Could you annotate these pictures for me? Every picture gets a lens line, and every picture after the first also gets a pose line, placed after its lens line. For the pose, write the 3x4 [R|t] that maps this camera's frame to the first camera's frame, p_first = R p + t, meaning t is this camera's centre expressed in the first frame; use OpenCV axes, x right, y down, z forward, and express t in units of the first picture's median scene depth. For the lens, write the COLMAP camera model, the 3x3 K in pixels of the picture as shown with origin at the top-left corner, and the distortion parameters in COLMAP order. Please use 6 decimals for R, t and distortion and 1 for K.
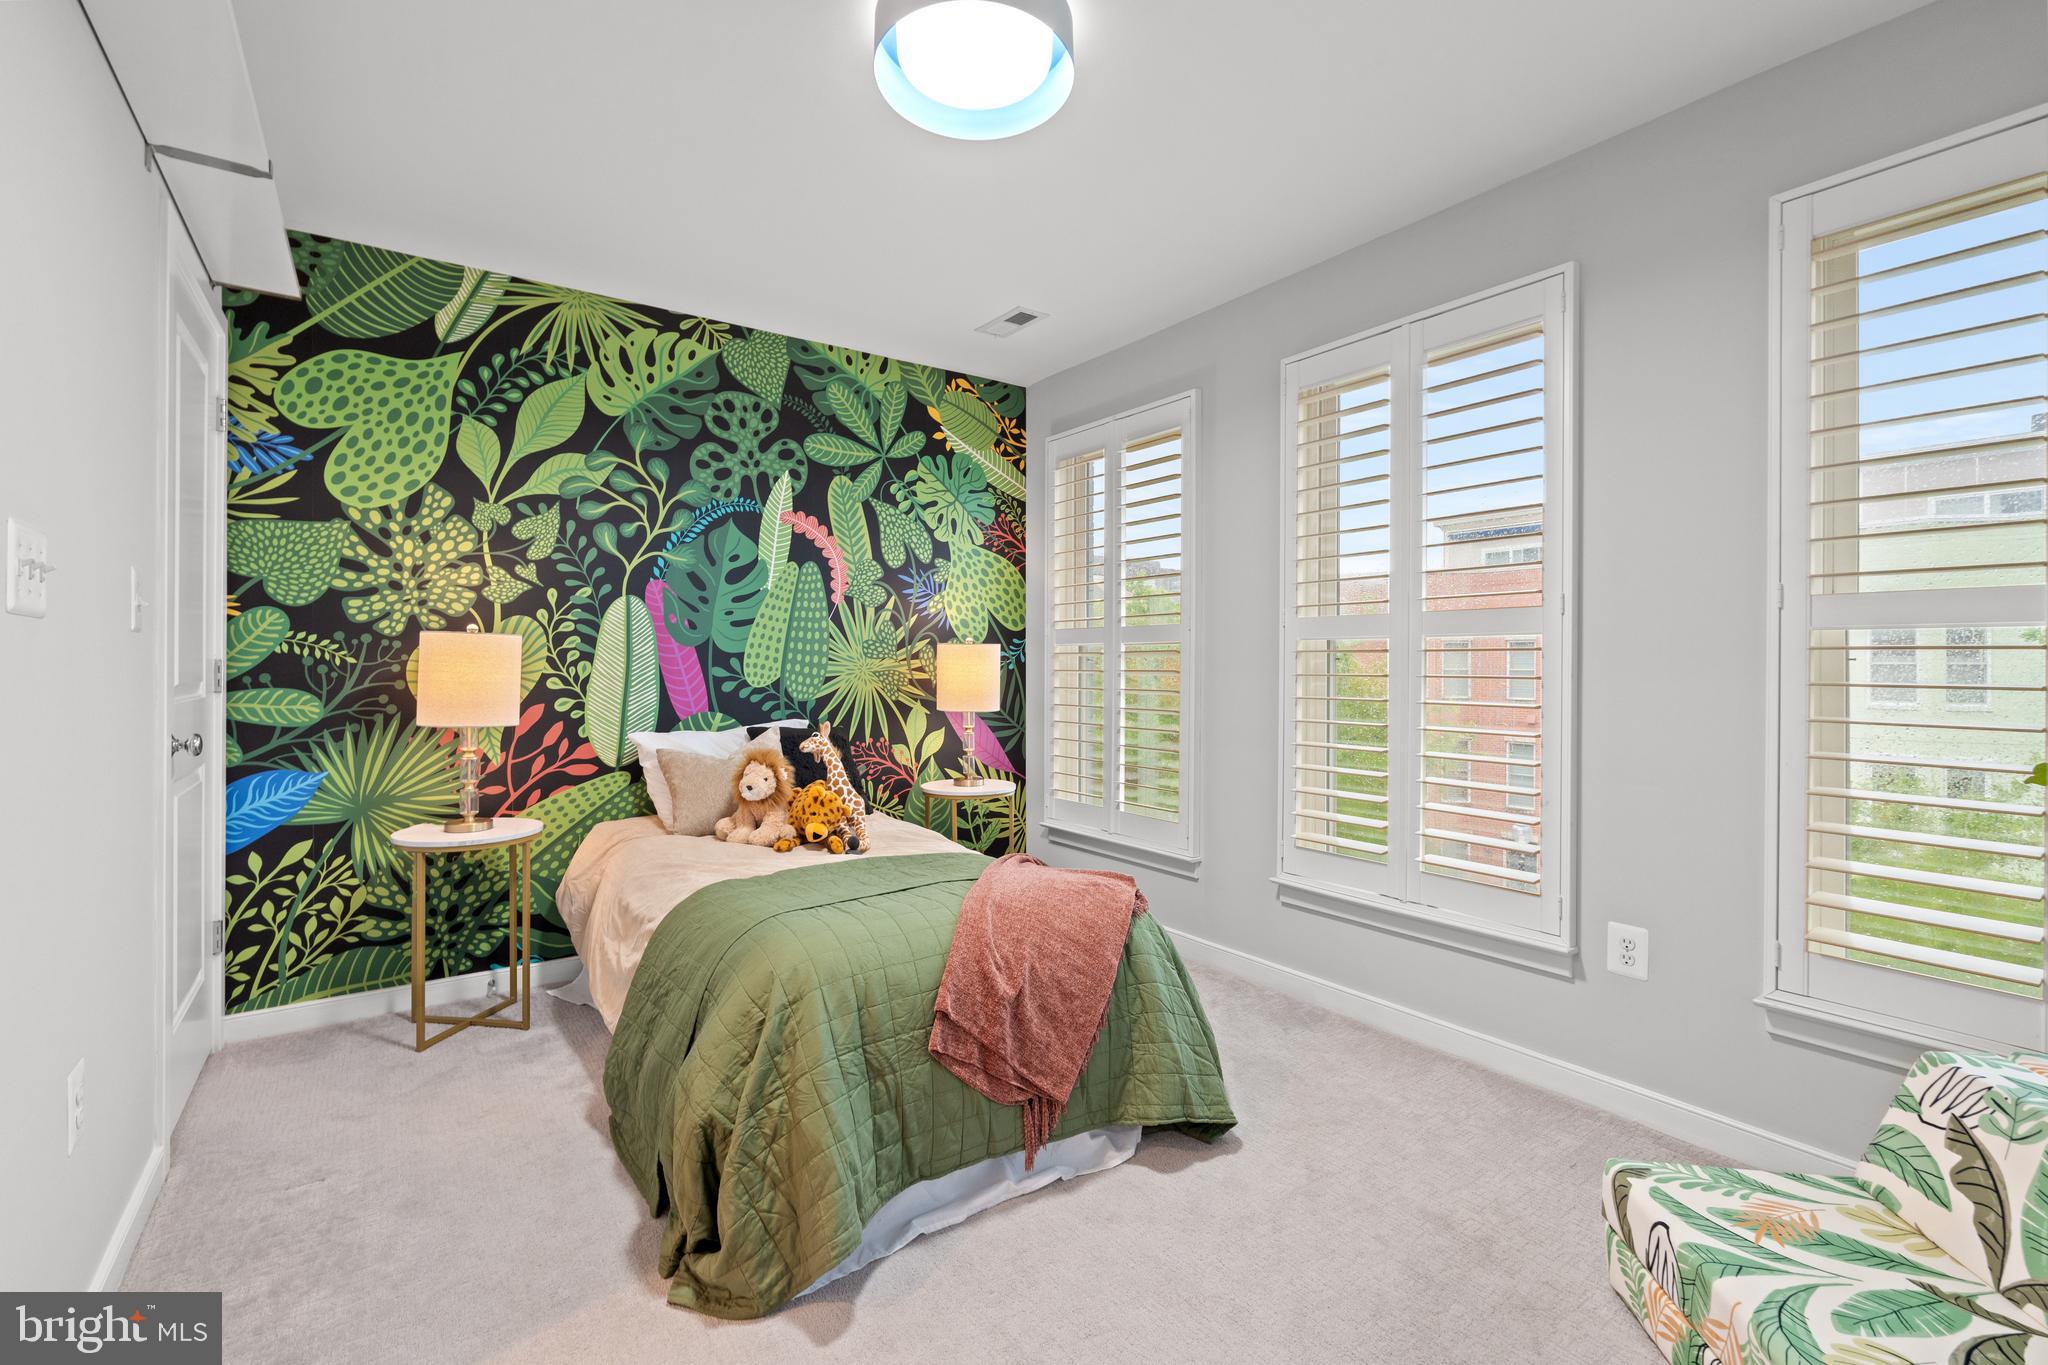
lens RADIAL K [[904.4, 0, 1024.1], [0, 904.4, 672.7], [0, 0, 1]] dist [-0.004517, 0.001786]
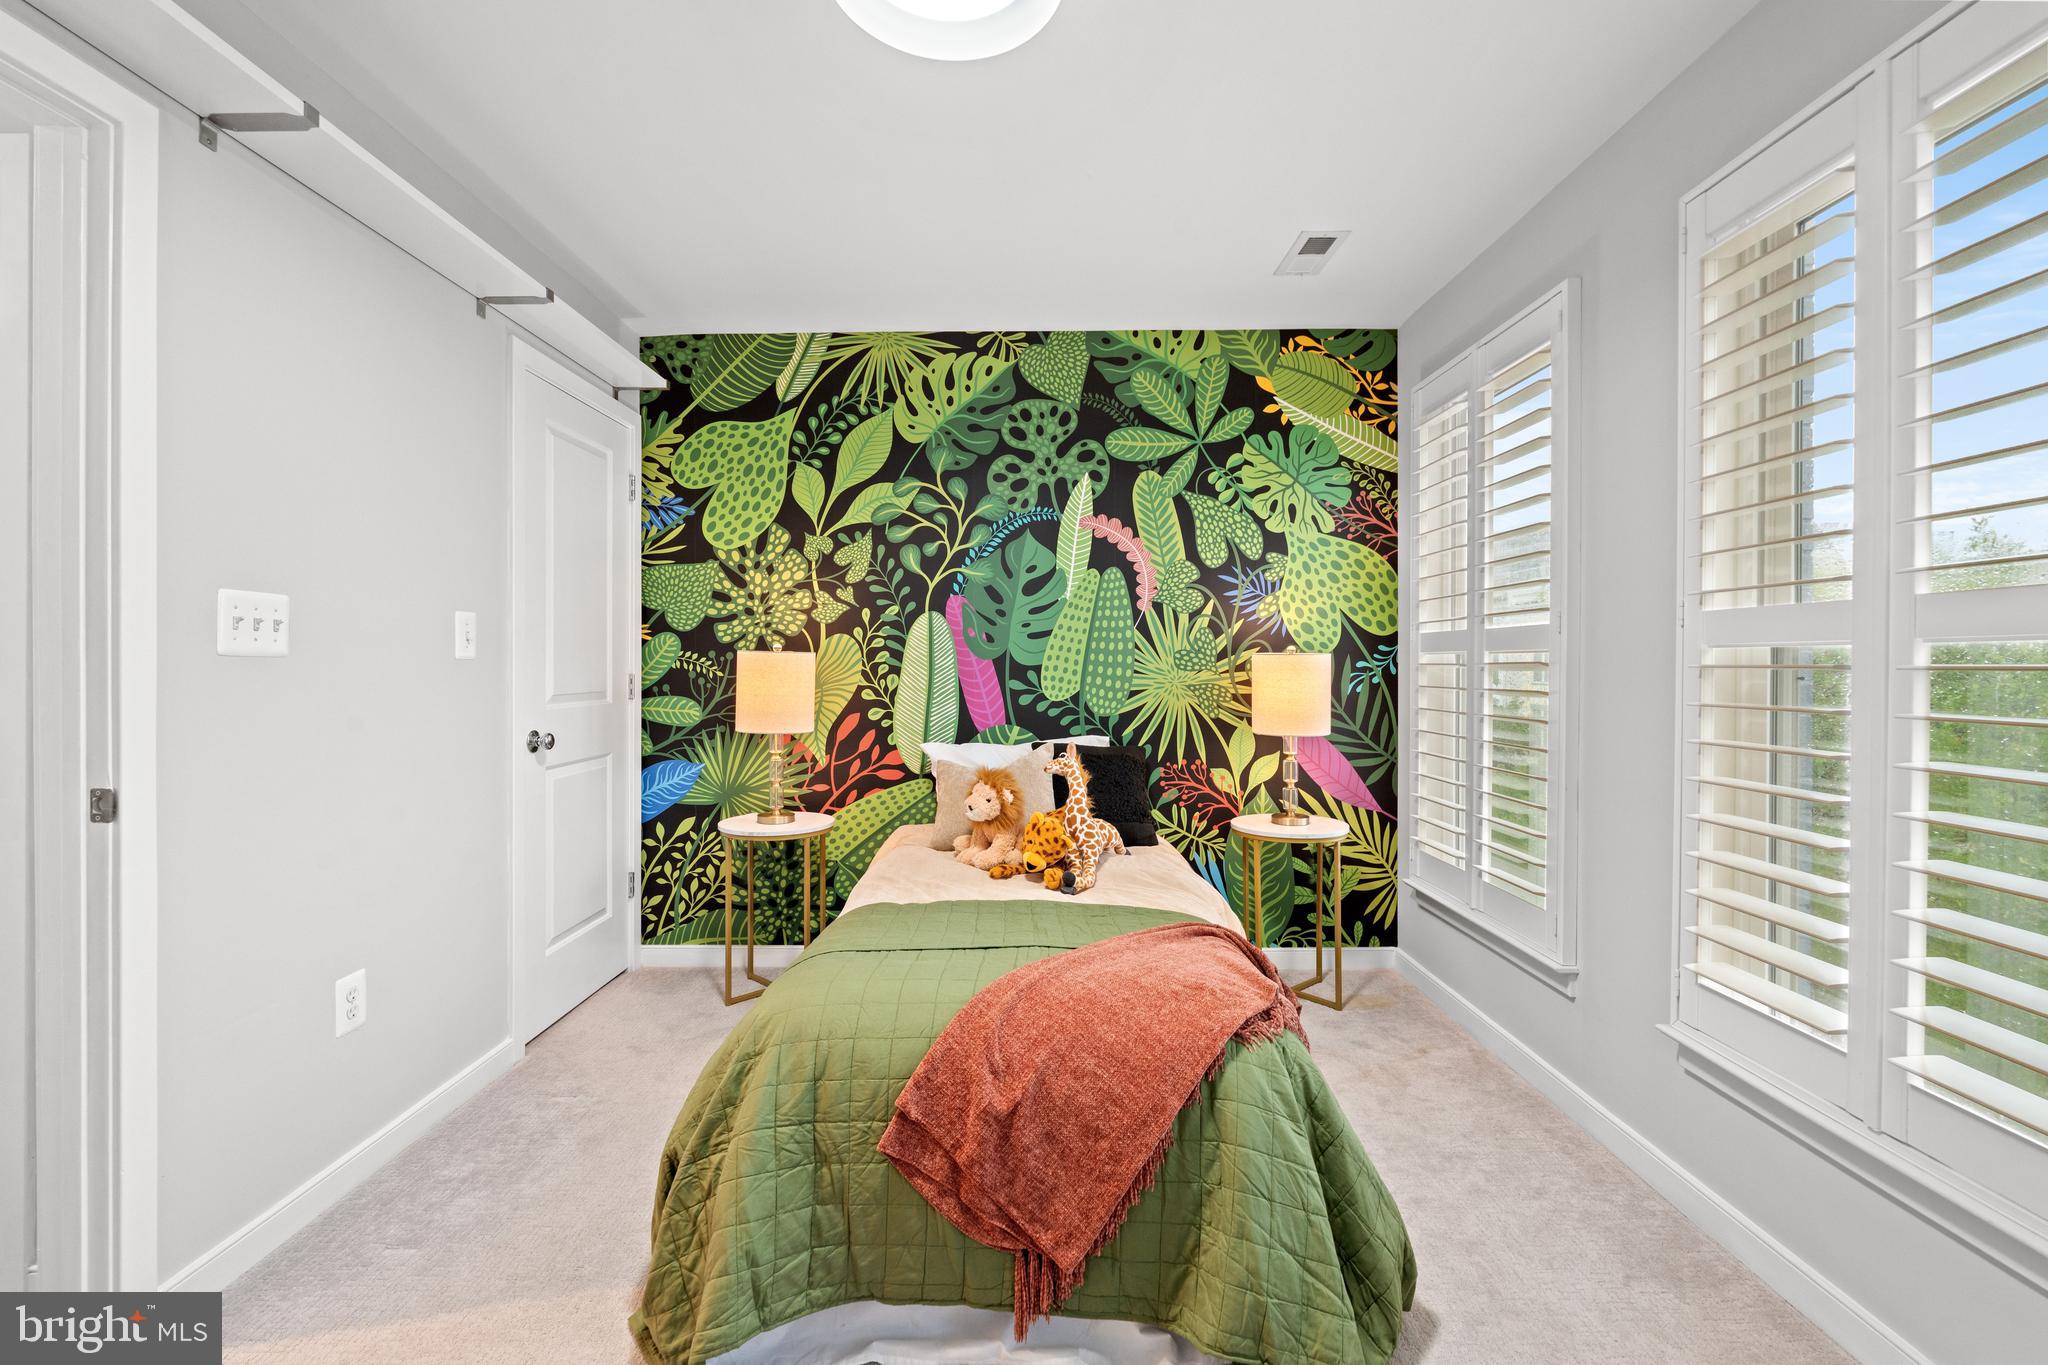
lens RADIAL K [[904.4, 0, 1019.1], [0, 904.4, 673.7], [0, 0, 1]] dist [-0.004517, 0.001786]
pose [[0.805850, 0.005218, -0.592097, 0.272413], [-0.005254, 0.999985, 0.001662, -0.015941], [0.592097, 0.001771, 0.805865, 0.216858]]
